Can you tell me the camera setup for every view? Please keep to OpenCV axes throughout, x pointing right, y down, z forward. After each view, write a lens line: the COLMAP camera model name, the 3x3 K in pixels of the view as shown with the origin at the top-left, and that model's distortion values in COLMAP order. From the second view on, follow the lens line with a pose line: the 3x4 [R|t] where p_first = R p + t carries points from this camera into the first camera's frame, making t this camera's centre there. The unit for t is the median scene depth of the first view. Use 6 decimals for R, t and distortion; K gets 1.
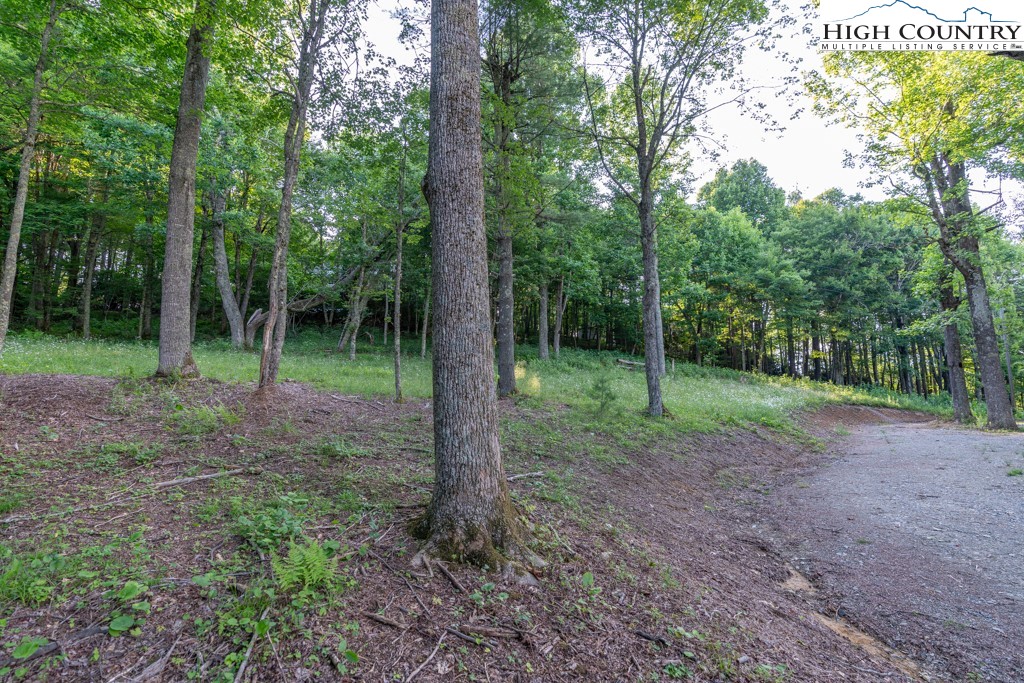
lens RADIAL K [[469.6, 0, 516.0], [0, 469.6, 343.0], [0, 0, 1]] dist [-0.000159, 0.001644]
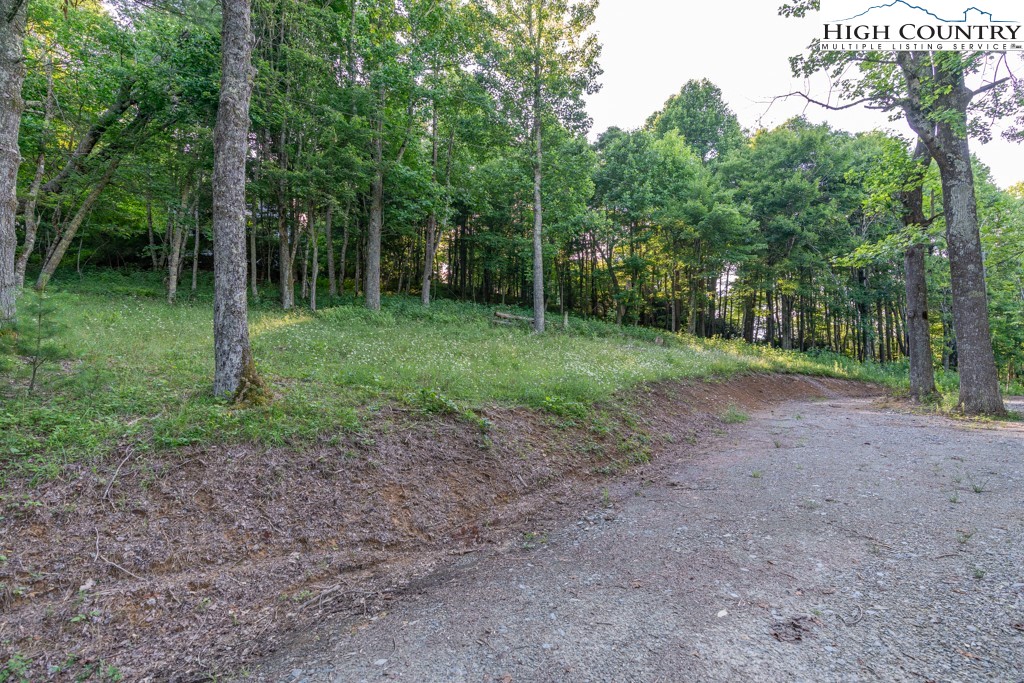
lens RADIAL K [[469.6, 0, 516.0], [0, 469.6, 343.0], [0, 0, 1]] dist [-0.000159, 0.001644]
pose [[0.999360, 0.008920, 0.034649, 0.207475], [-0.011357, 0.997428, 0.070769, 0.027358], [-0.033929, -0.071117, 0.996891, 0.213033]]
